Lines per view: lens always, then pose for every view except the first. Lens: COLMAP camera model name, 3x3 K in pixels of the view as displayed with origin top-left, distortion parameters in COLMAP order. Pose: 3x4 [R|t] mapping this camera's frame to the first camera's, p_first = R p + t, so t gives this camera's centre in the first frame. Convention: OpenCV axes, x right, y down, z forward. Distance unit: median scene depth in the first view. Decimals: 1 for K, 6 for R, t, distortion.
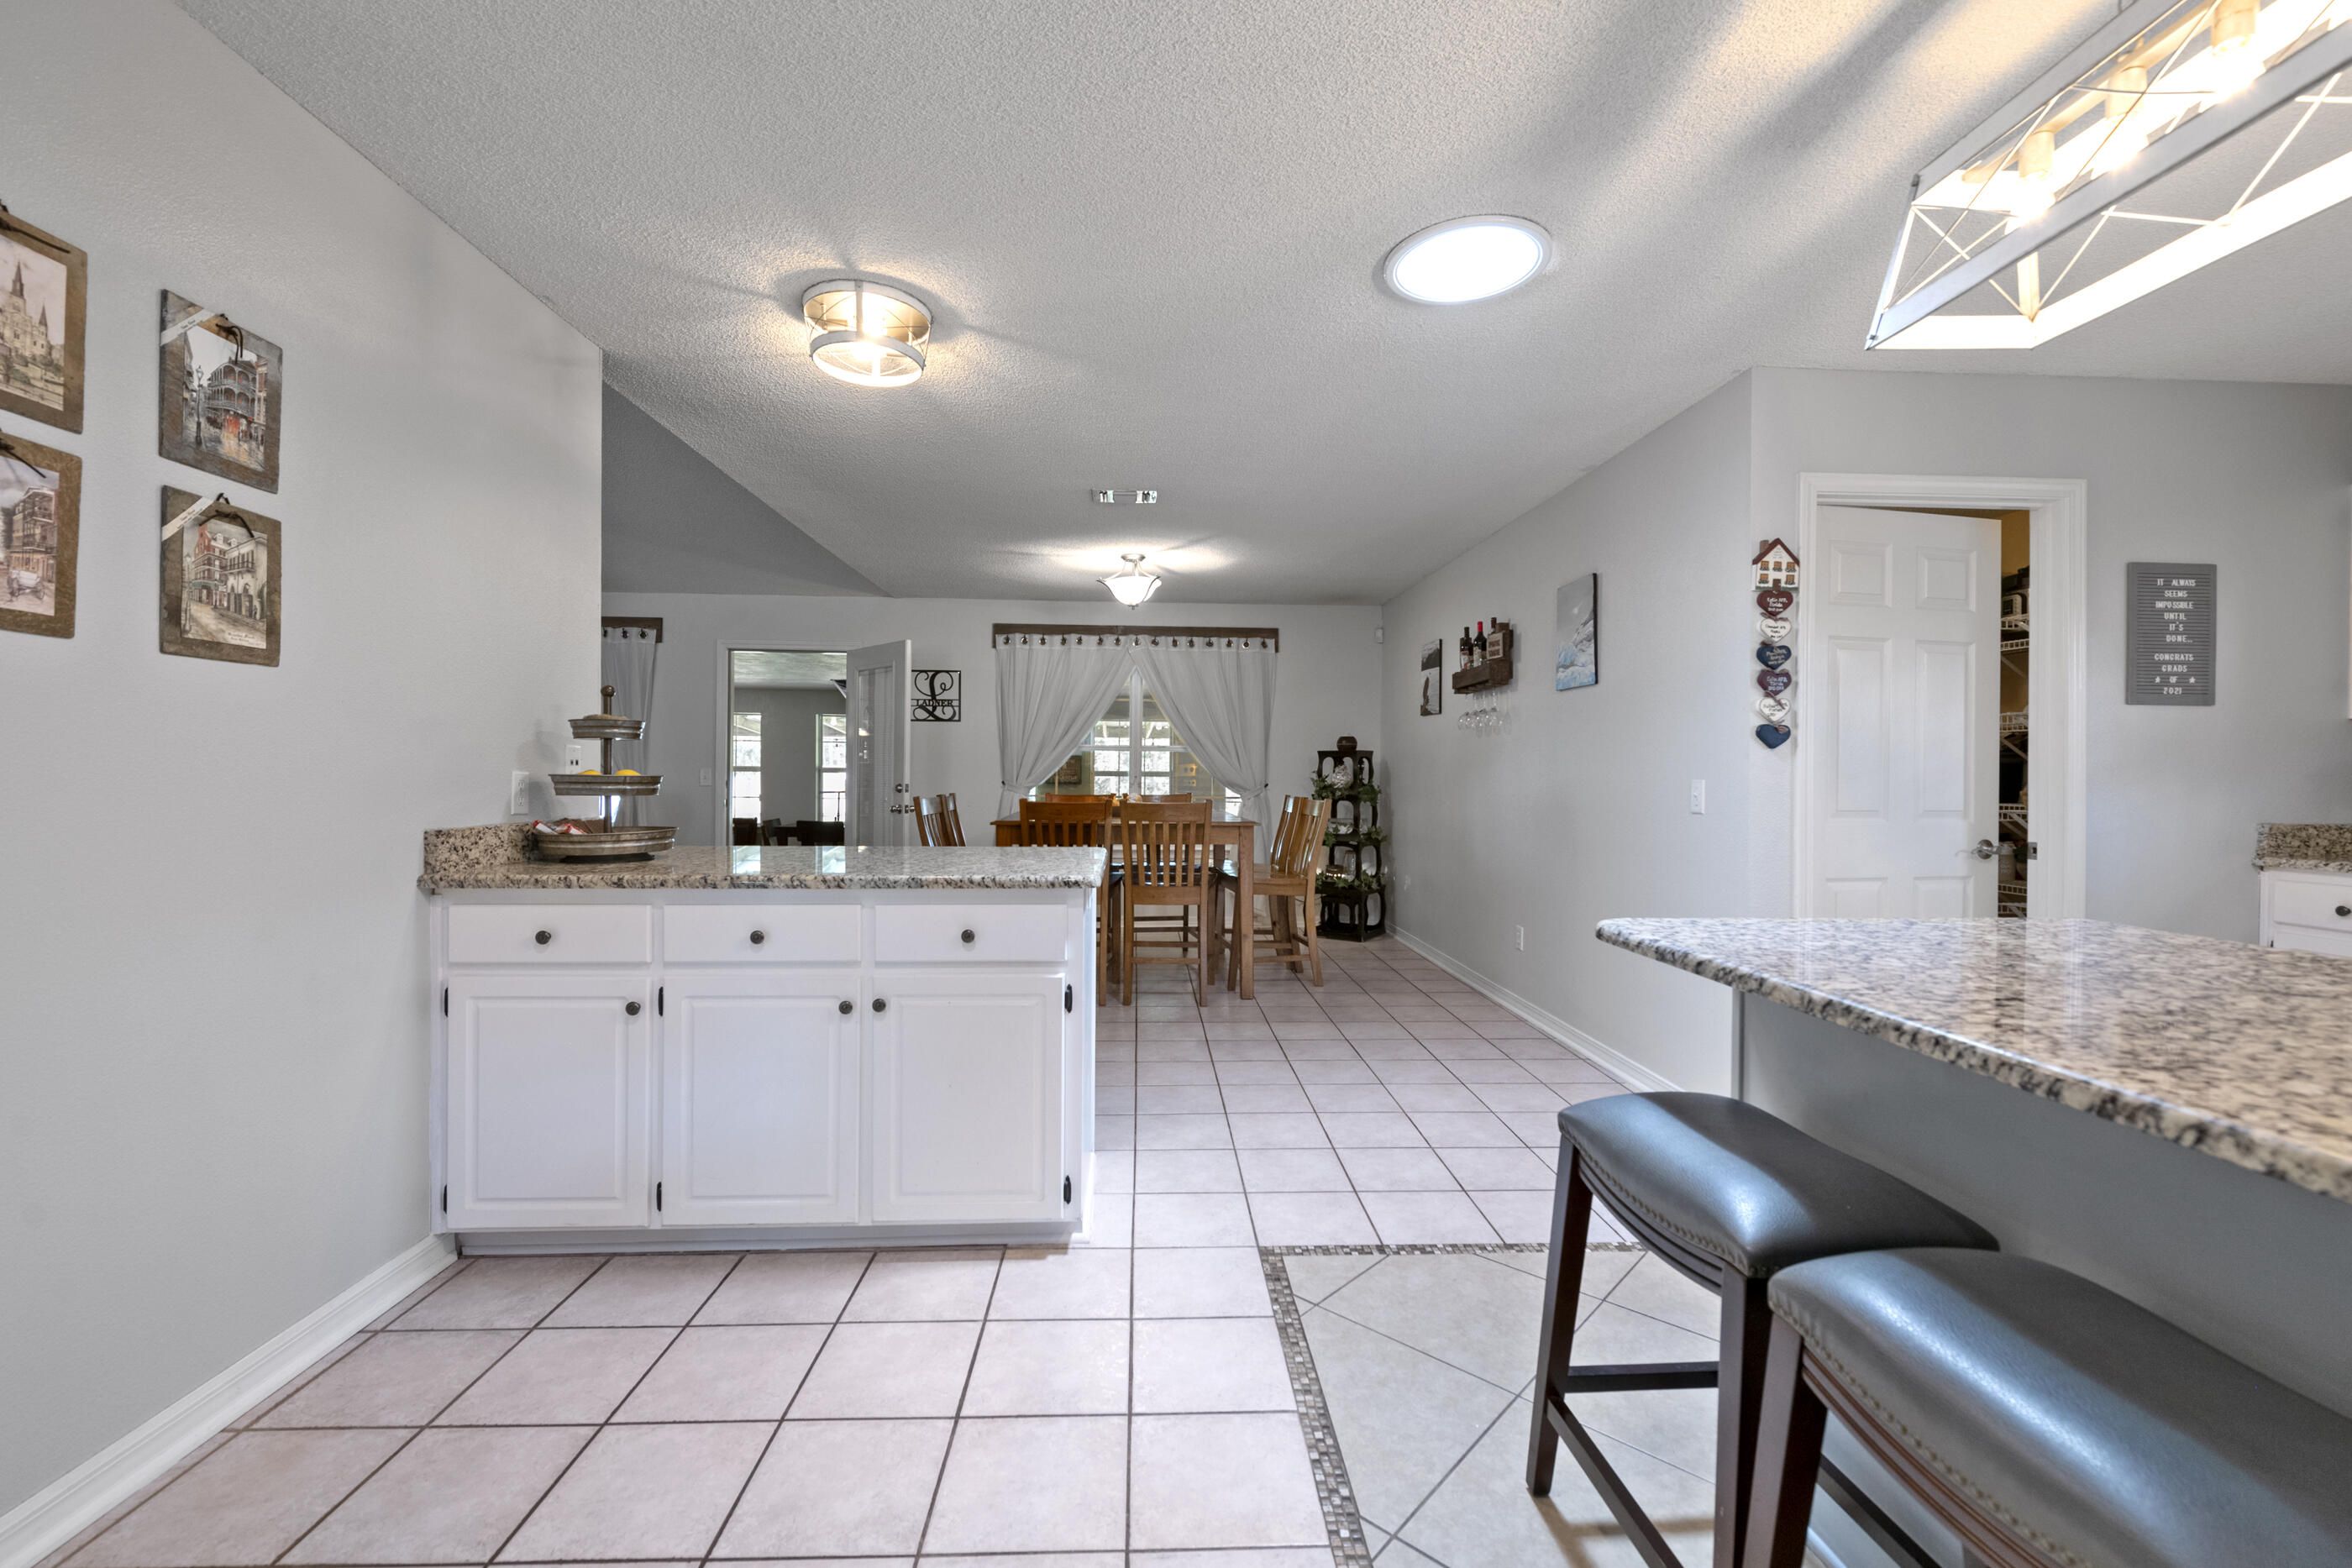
lens RADIAL K [[978.3, 0, 1185.9], [0, 978.3, 777.4], [0, 0, 1]] dist [-0.001269, -0.000371]
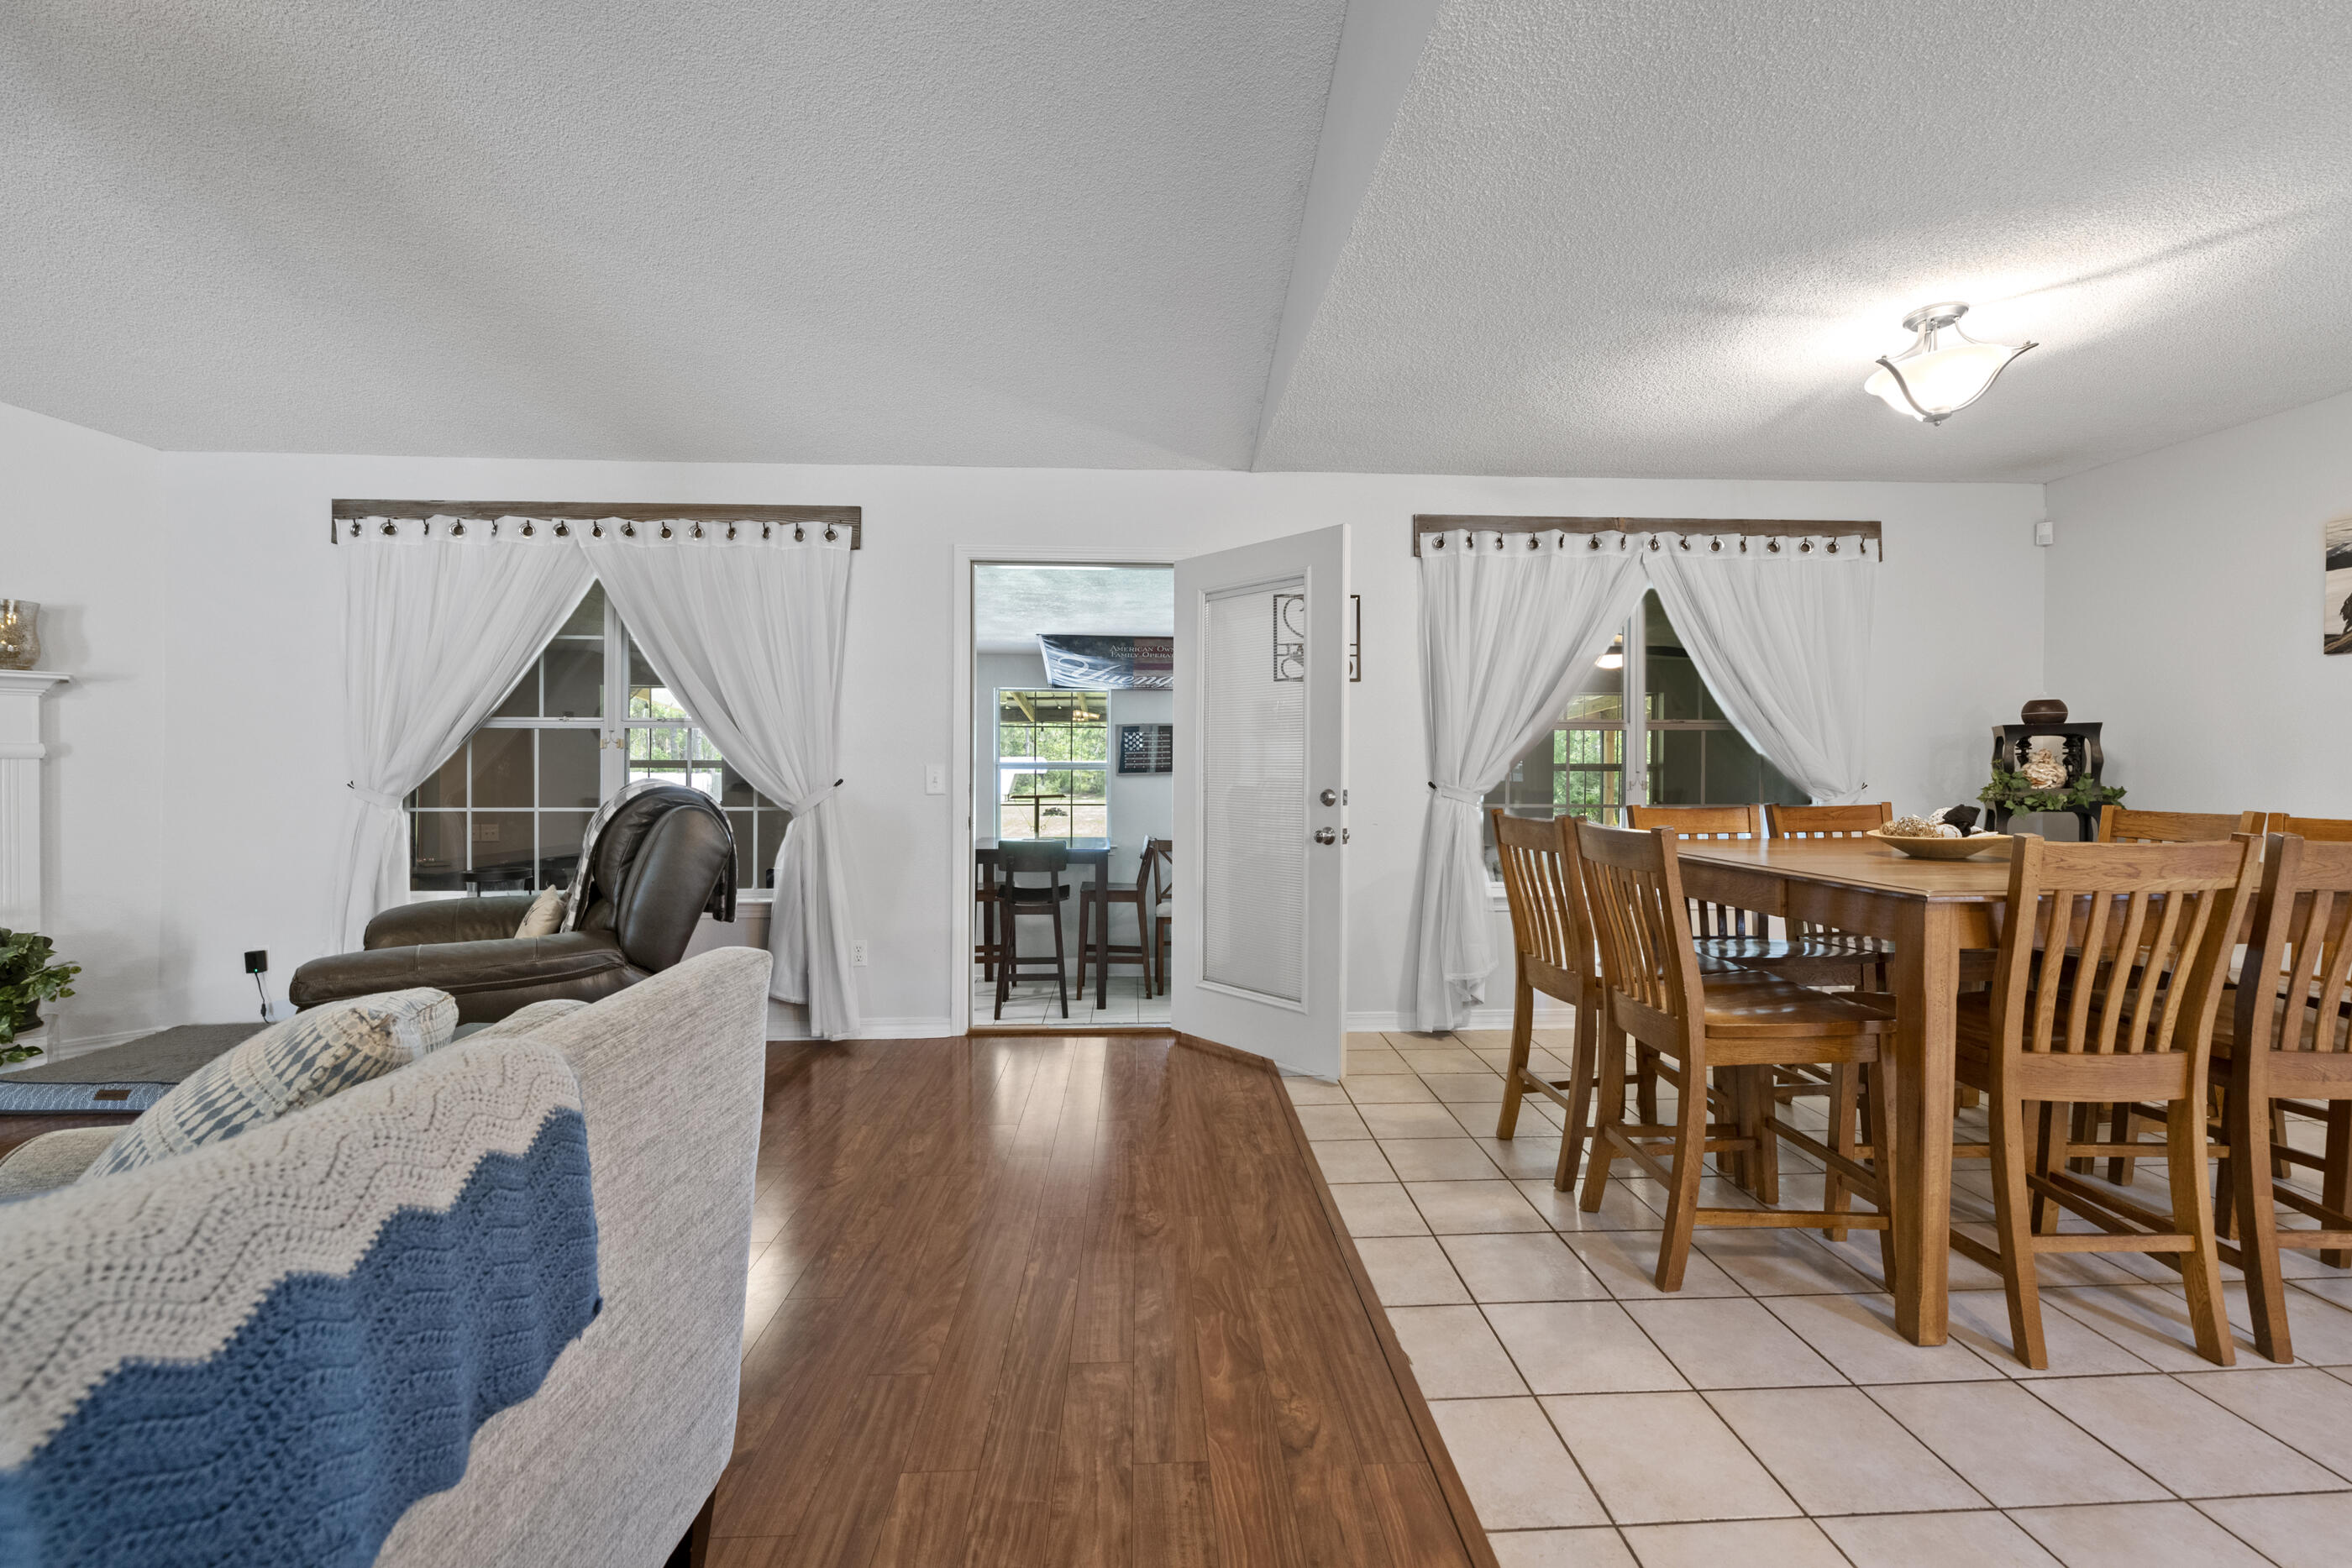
lens RADIAL K [[978.3, 0, 1185.9], [0, 978.3, 777.4], [0, 0, 1]] dist [-0.001269, -0.000371]
pose [[0.999920, -0.008202, -0.009650, -0.331831], [0.008277, 0.999936, 0.007741, -0.004757], [0.009586, -0.007821, 0.999923, 0.410999]]
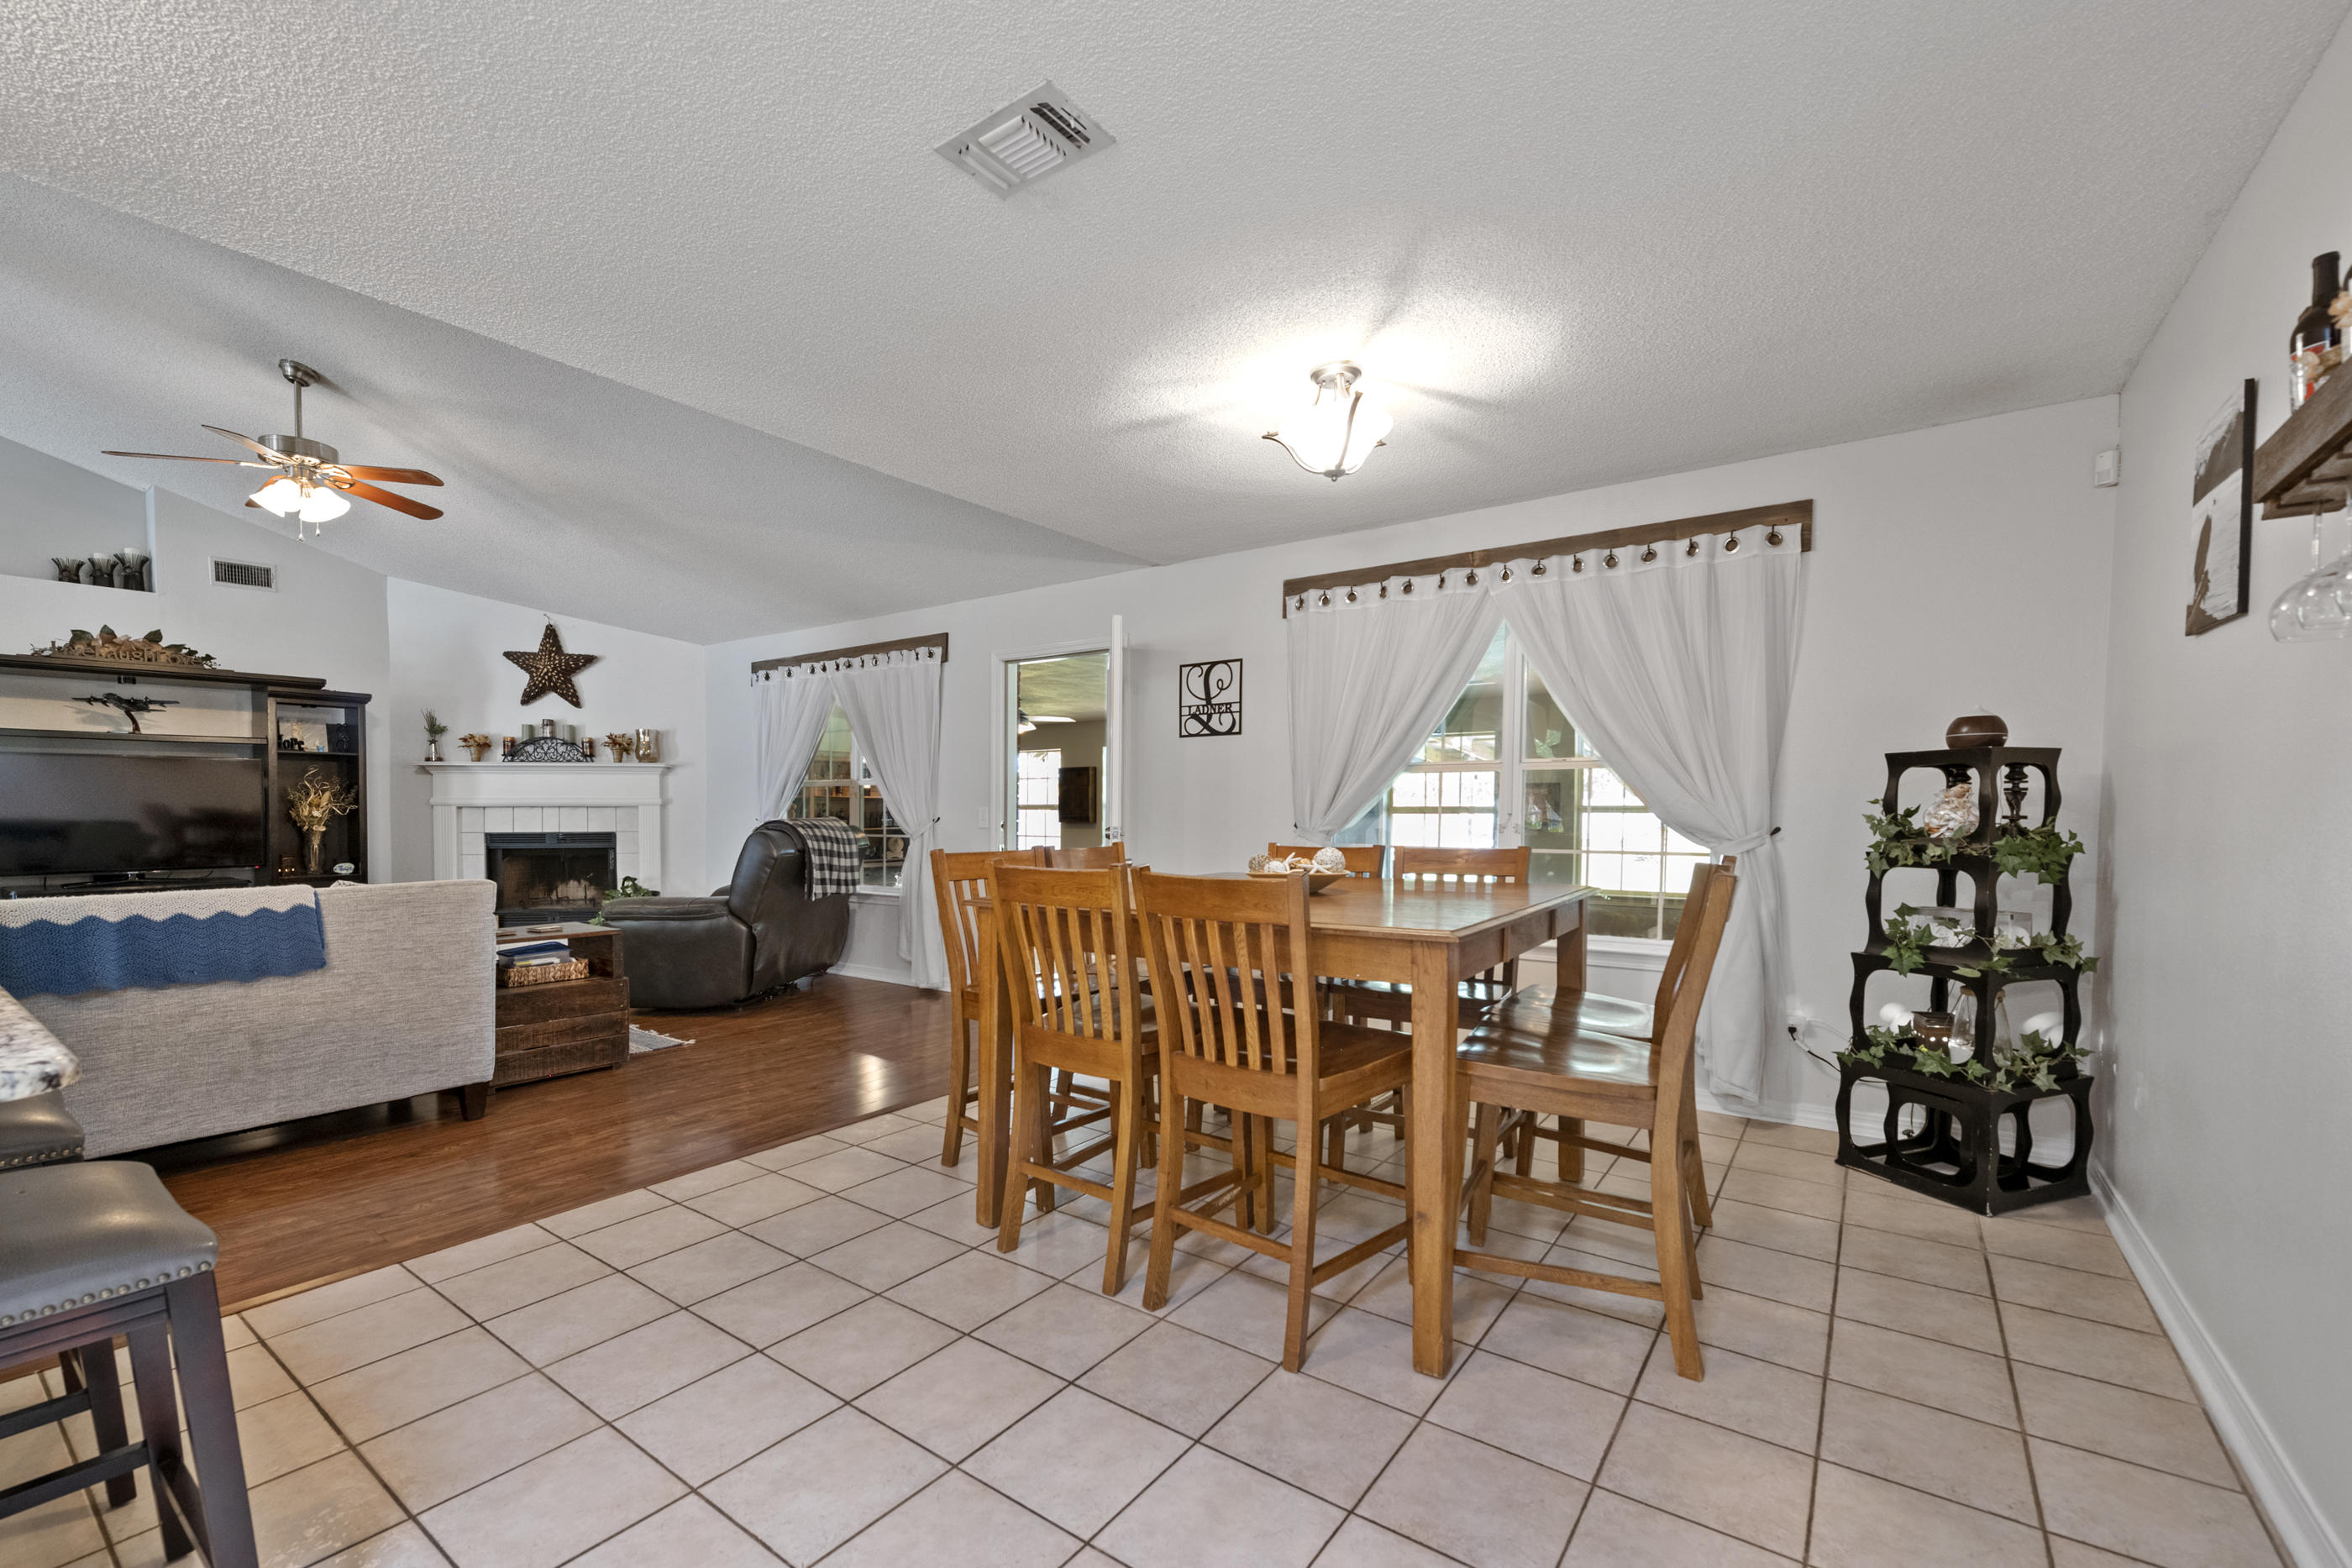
lens RADIAL K [[989.5, 0, 1159.4], [0, 989.5, 848.8], [0, 0, 1]] dist [-0.001056, -0.000879]
pose [[0.769927, 0.016497, -0.637919, 0.163493], [0.005555, 0.999455, 0.032551, -0.000504], [0.638108, -0.028605, 0.769415, 0.436757]]
